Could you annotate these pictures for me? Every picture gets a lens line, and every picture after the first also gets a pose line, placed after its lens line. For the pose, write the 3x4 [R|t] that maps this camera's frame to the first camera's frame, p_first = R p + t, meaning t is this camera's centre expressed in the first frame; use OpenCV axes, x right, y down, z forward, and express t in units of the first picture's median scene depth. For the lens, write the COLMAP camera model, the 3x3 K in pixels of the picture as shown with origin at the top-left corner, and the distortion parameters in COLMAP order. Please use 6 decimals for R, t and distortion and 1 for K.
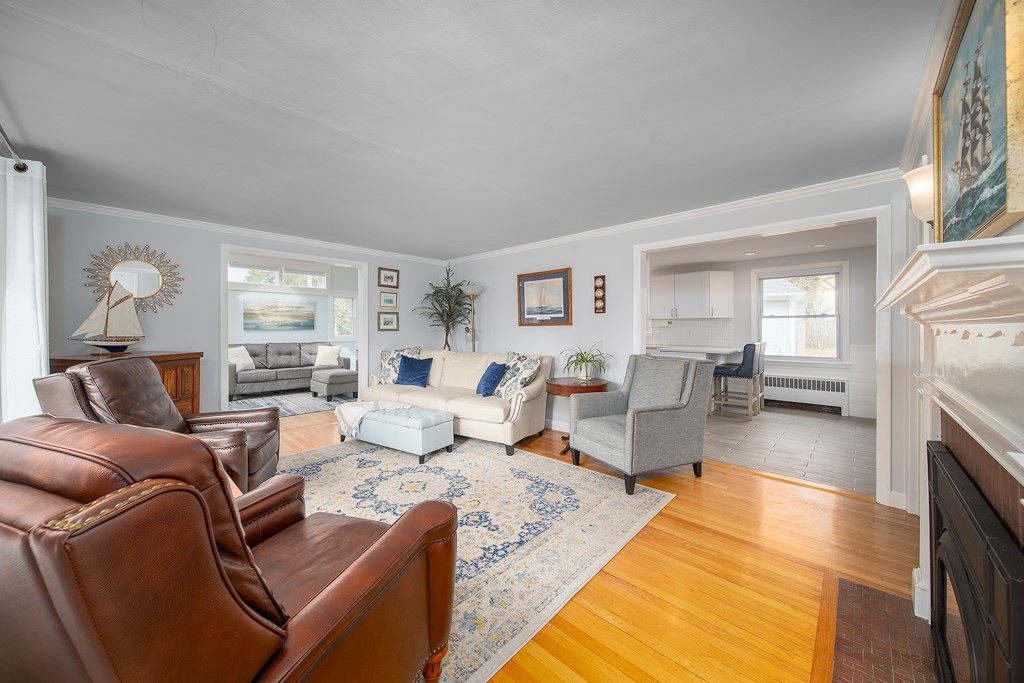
lens RADIAL K [[366.4, 0, 506.4], [0, 366.4, 330.8], [0, 0, 1]] dist [-0.007511, -0.000078]
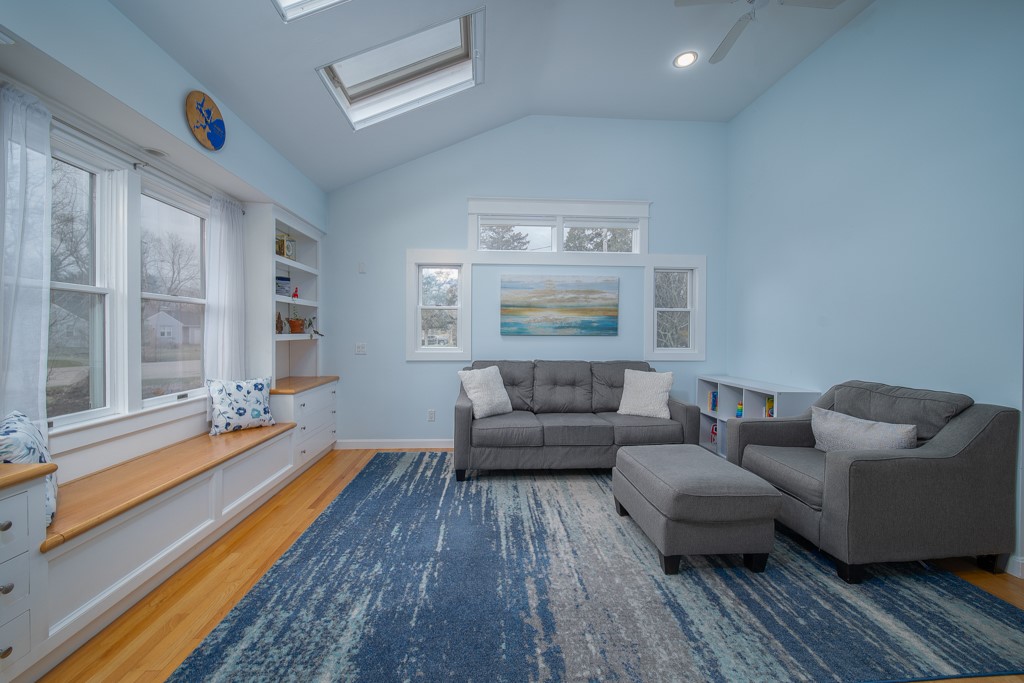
lens RADIAL K [[369.0, 0, 507.0], [0, 369.0, 337.2], [0, 0, 1]] dist [-0.008004, -0.000292]
pose [[0.734044, 0.011551, -0.679004, -0.559755], [-0.010450, 0.999929, 0.005713, -0.004516], [0.679022, 0.002902, 0.734112, 1.004336]]
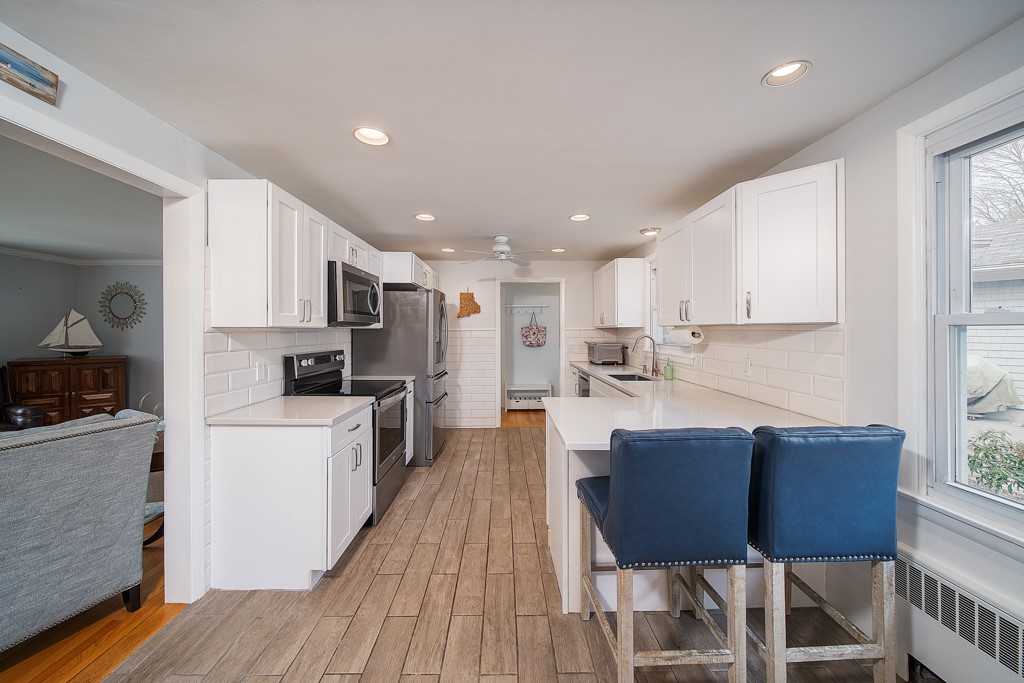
lens RADIAL K [[366.4, 0, 506.4], [0, 366.4, 330.8], [0, 0, 1]] dist [-0.007511, -0.000078]
pose [[0.697005, 0.002831, -0.717060, 0.907892], [-0.004965, 0.999987, -0.000878, -0.038254], [0.717049, 0.004173, 0.697011, 0.881272]]
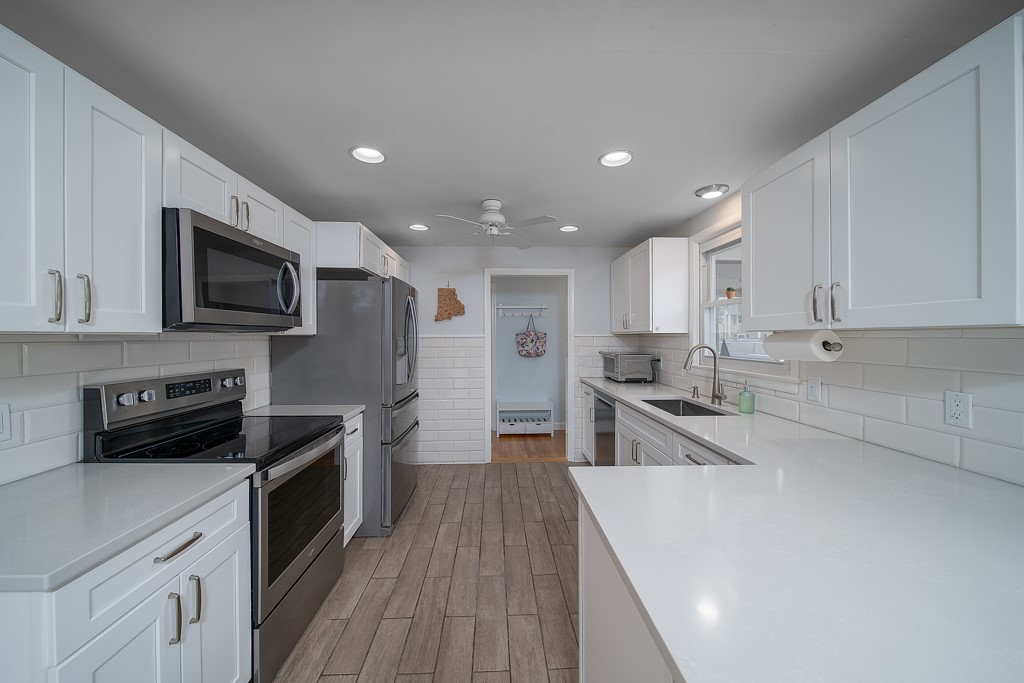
lens RADIAL K [[369.0, 0, 507.0], [0, 369.0, 337.2], [0, 0, 1]] dist [-0.008004, -0.000292]
pose [[0.715741, 0.002645, -0.698361, 0.716085], [-0.003962, 0.999992, -0.000274, -0.040689], [0.698355, 0.002964, 0.715745, 1.062862]]
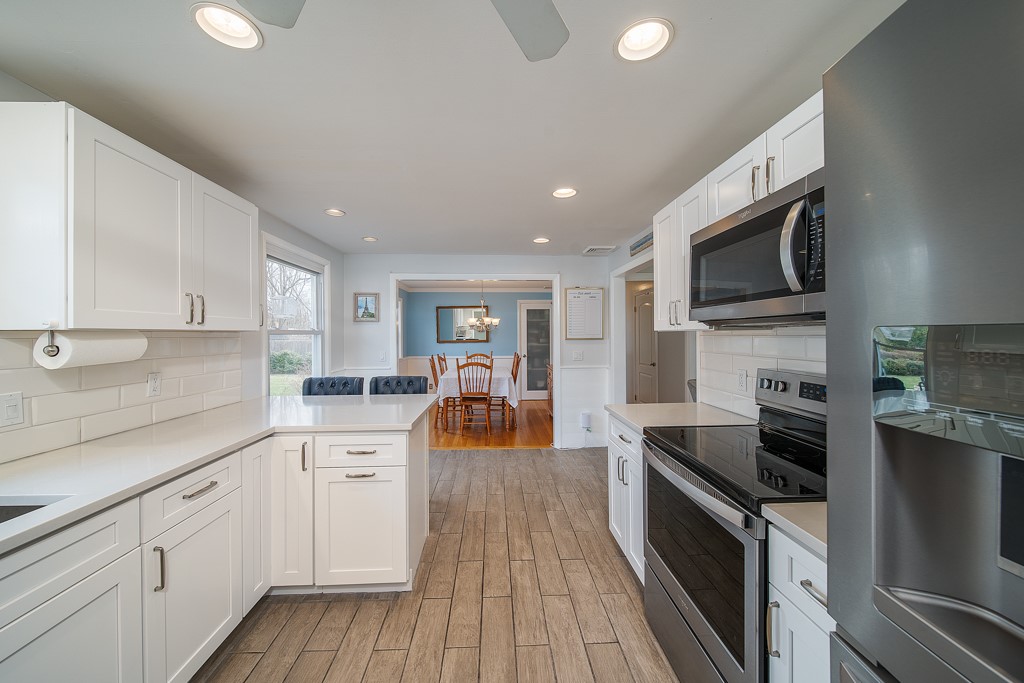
lens RADIAL K [[369.0, 0, 507.0], [0, 369.0, 337.2], [0, 0, 1]] dist [-0.008004, -0.000292]
pose [[-0.717201, 0.001940, 0.696864, 0.173031], [0.011081, 0.999901, 0.008621, -0.040852], [-0.696778, 0.013905, -0.717152, 1.531808]]
